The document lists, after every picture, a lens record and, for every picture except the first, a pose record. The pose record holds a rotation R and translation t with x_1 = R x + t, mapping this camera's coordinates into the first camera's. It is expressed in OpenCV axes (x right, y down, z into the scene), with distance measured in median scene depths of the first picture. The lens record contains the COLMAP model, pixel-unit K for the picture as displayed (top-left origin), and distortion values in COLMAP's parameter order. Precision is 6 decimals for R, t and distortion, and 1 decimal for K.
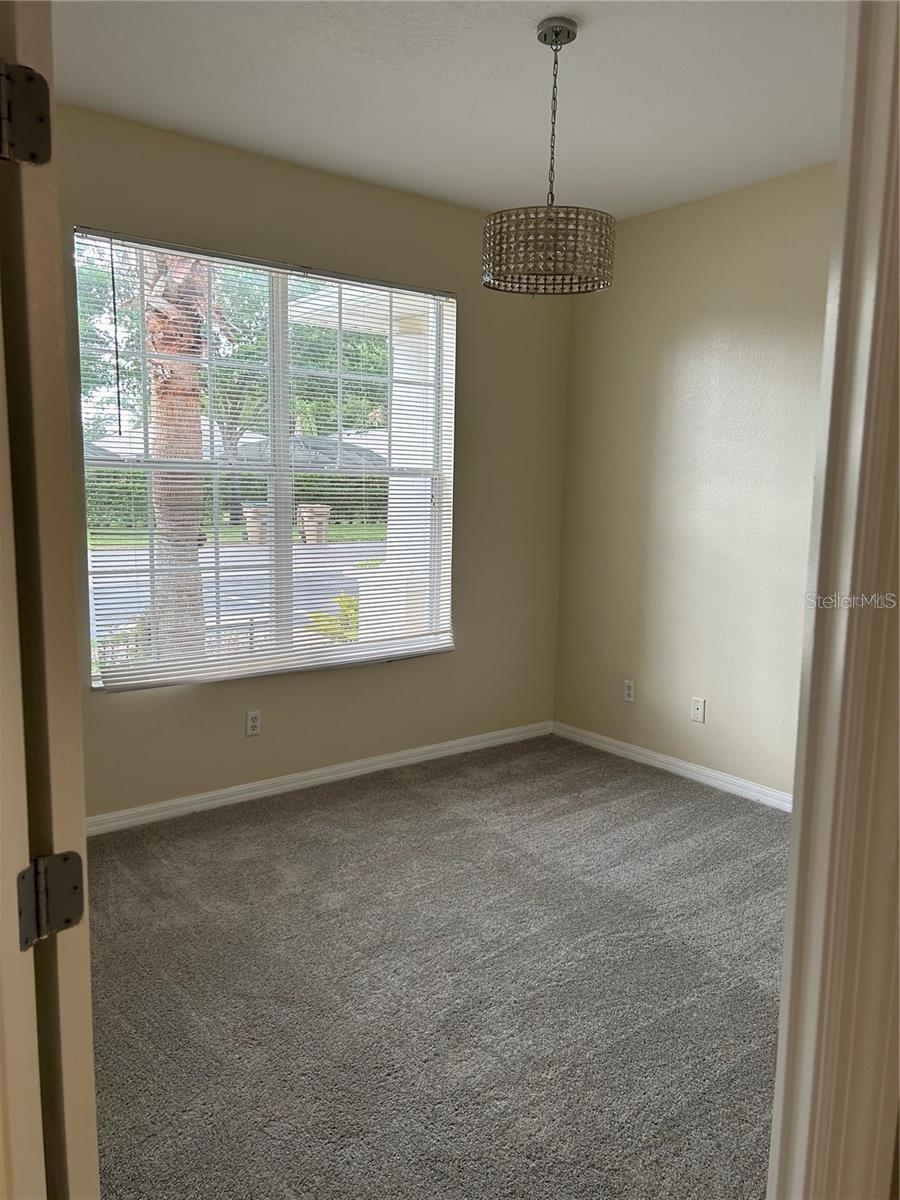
lens RADIAL K [[903.5, 0, 448.8], [0, 903.5, 600.7], [0, 0, 1]] dist [0.055255, -0.059680]
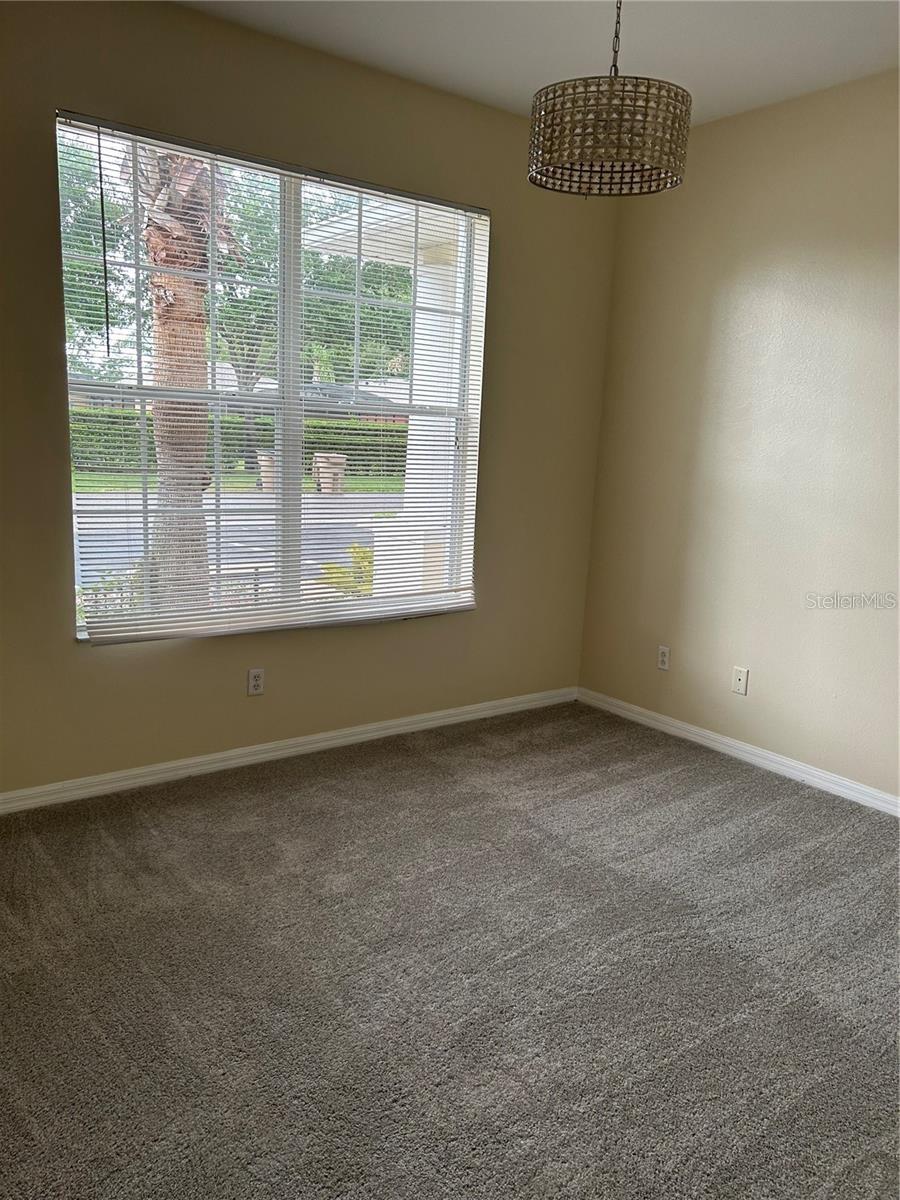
lens RADIAL K [[903.5, 0, 448.2], [0, 903.5, 602.0], [0, 0, 1]] dist [0.055255, -0.059680]
pose [[0.999485, 0.027928, -0.015804, -0.009607], [-0.027094, 0.998345, 0.050725, 0.002781], [0.017195, -0.050271, 0.998588, 0.102494]]
